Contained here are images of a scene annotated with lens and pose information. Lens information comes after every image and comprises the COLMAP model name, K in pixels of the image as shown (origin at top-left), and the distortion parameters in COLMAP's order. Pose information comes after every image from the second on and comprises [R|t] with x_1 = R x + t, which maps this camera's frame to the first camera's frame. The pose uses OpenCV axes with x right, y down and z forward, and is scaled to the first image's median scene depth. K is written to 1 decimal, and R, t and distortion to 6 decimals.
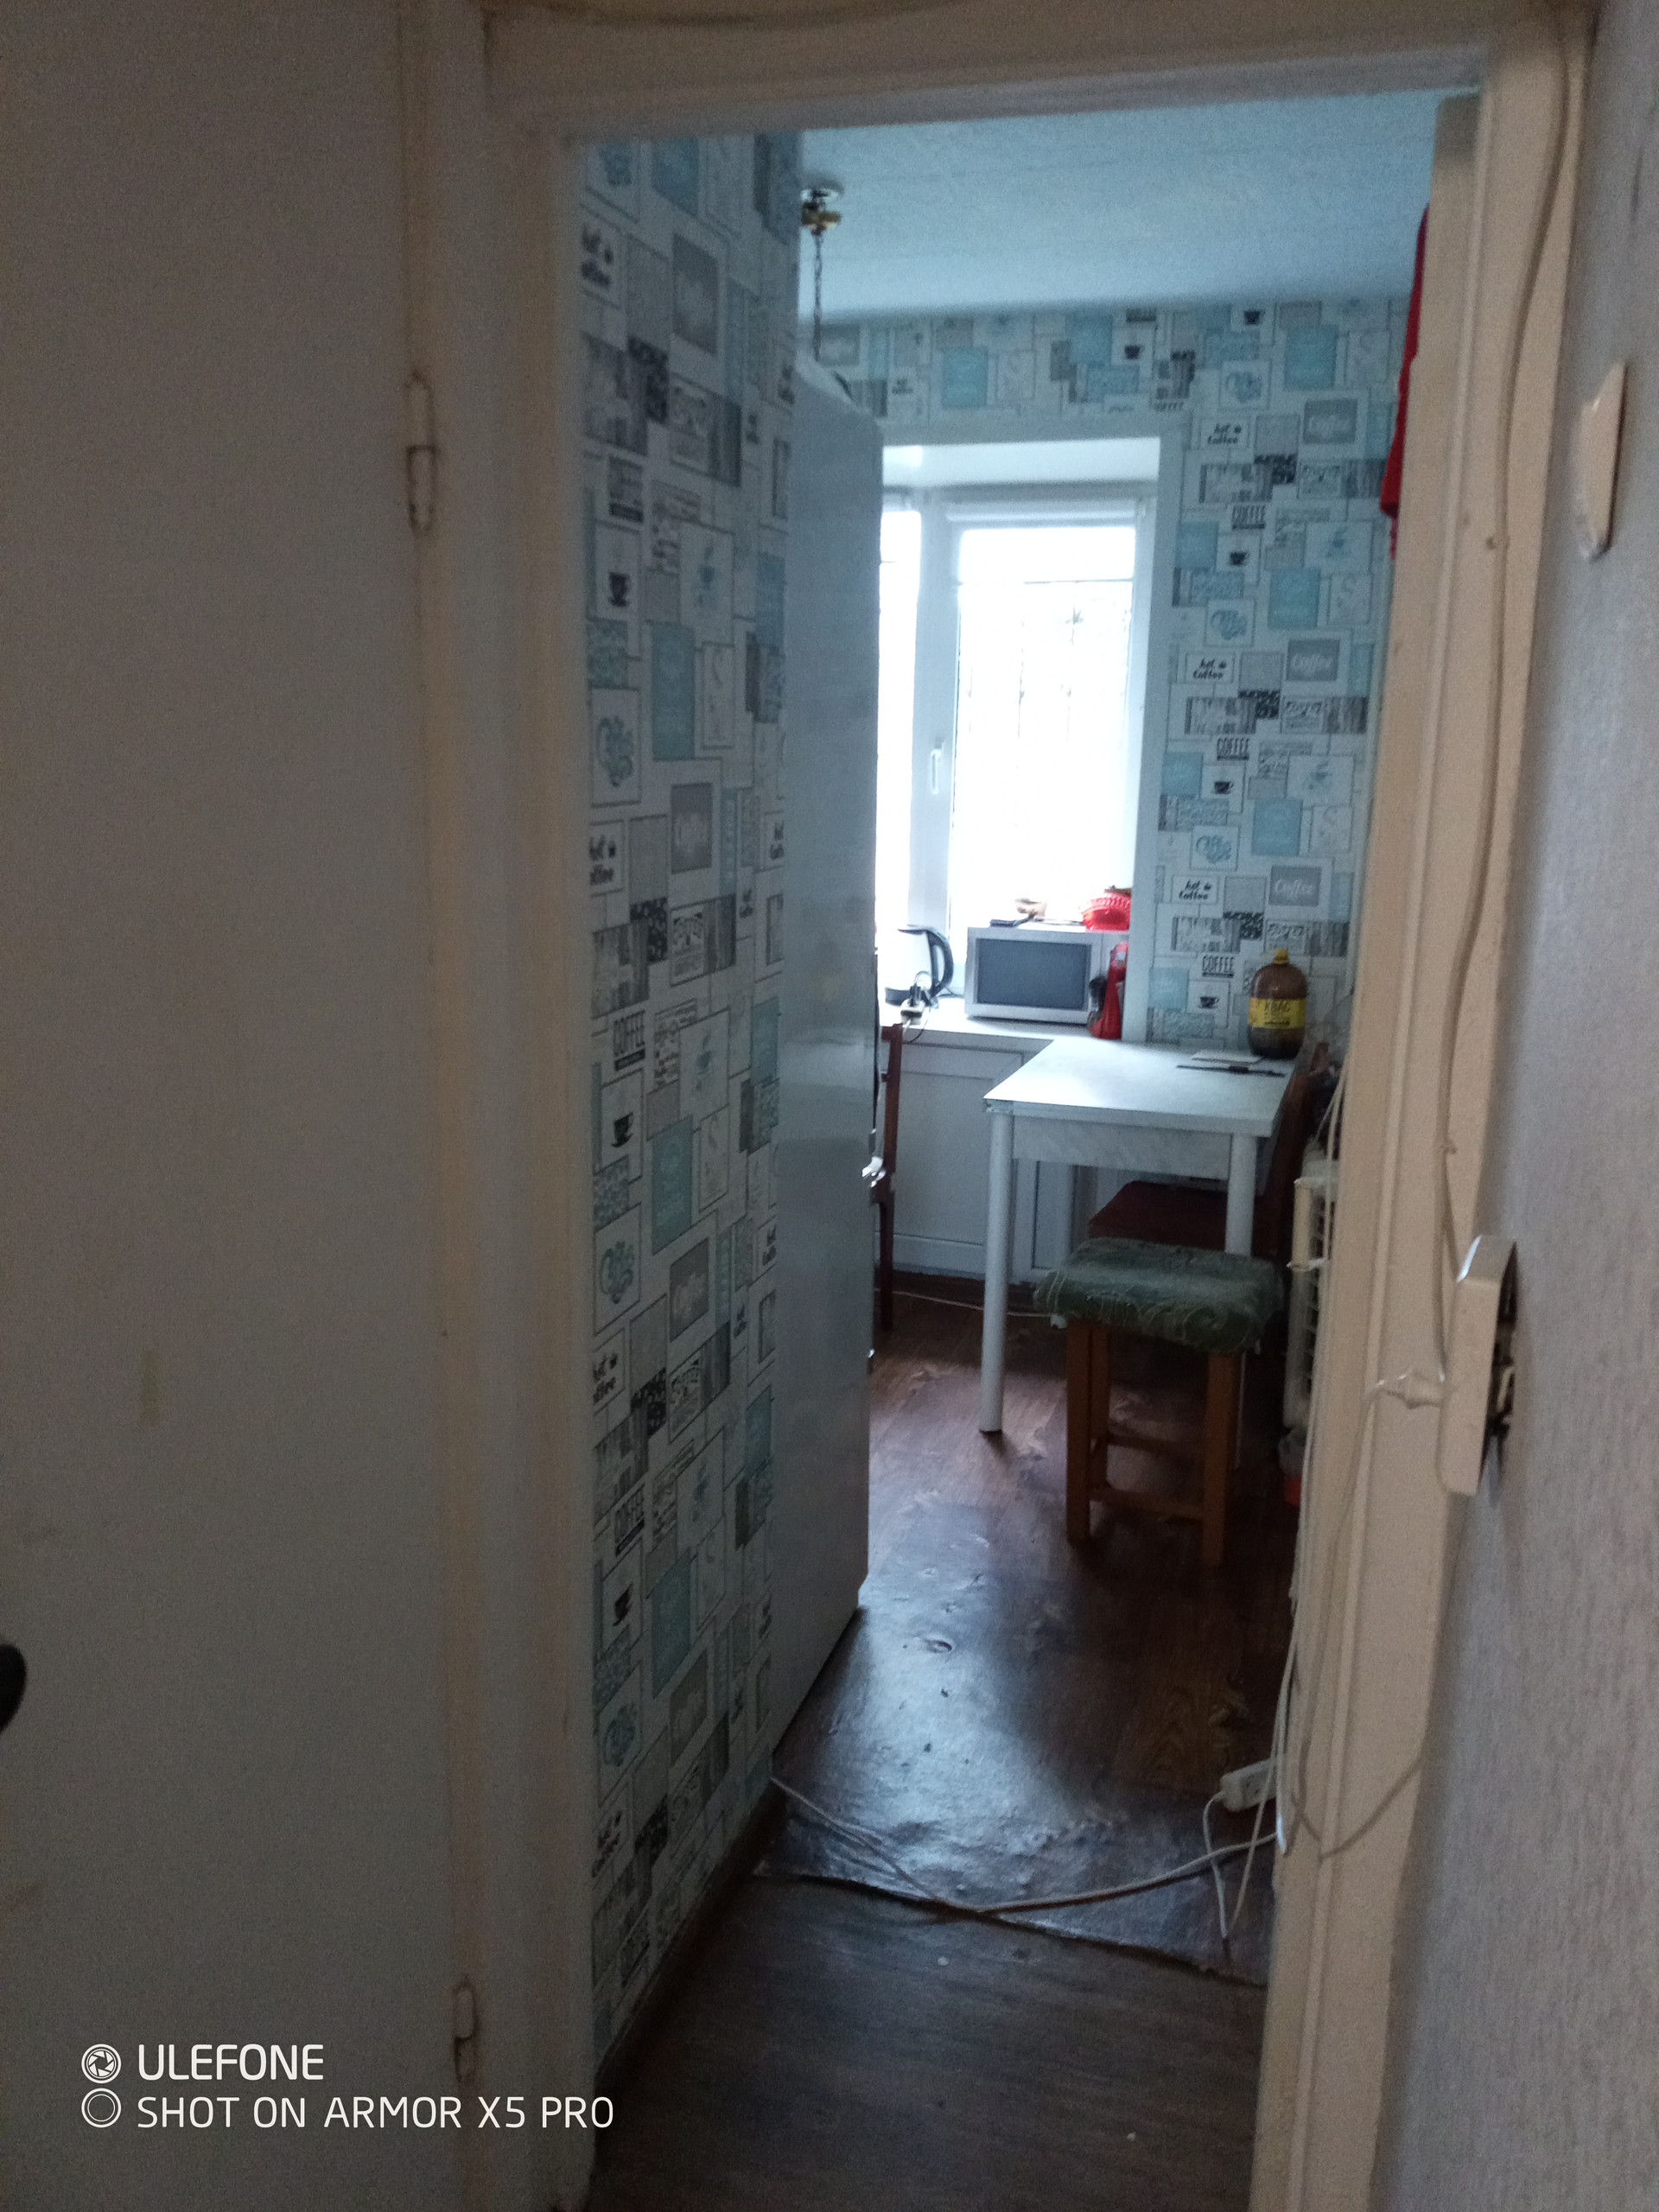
lens RADIAL K [[1735.7, 0, 826.6], [0, 1735.7, 1104.2], [0, 0, 1]] dist [-0.000101, 0.008660]
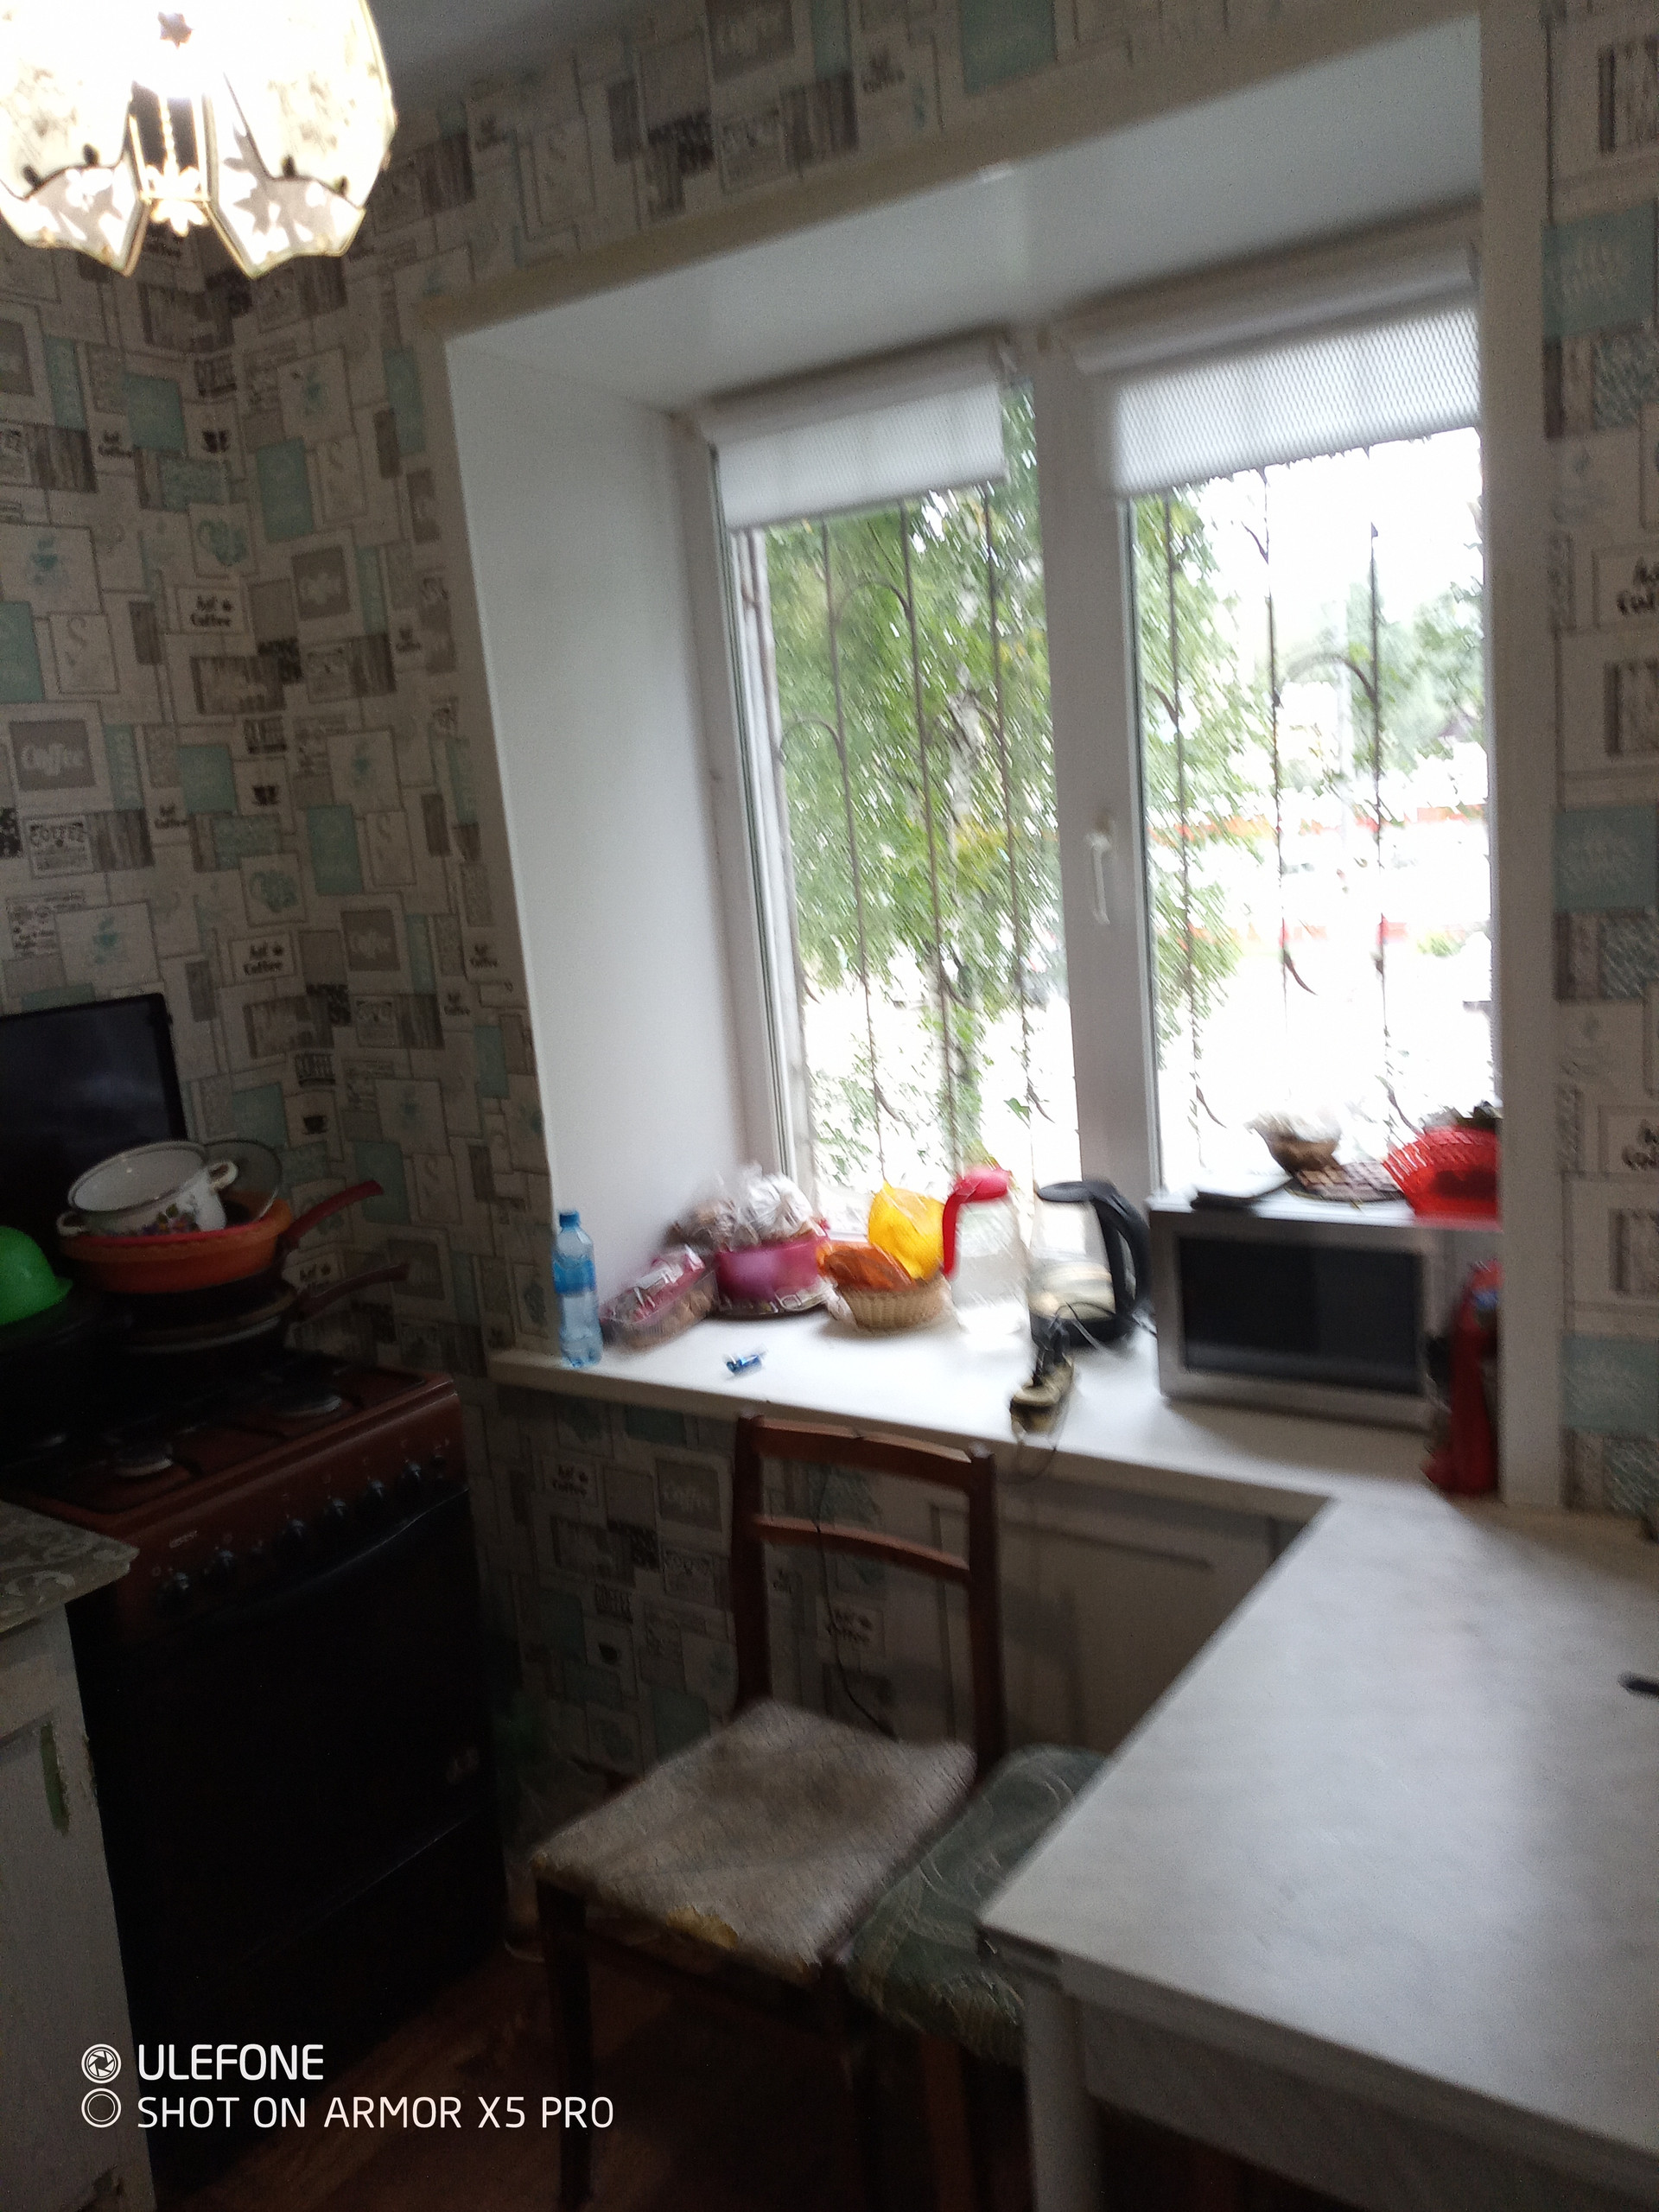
lens RADIAL K [[1735.7, 0, 834.7], [0, 1735.7, 1102.5], [0, 0, 1]] dist [-0.000101, 0.008660]
pose [[0.956902, -0.062688, -0.283566, 0.143284], [0.055954, 0.997927, -0.031792, -0.130388], [0.284971, 0.014555, 0.958426, 0.564561]]
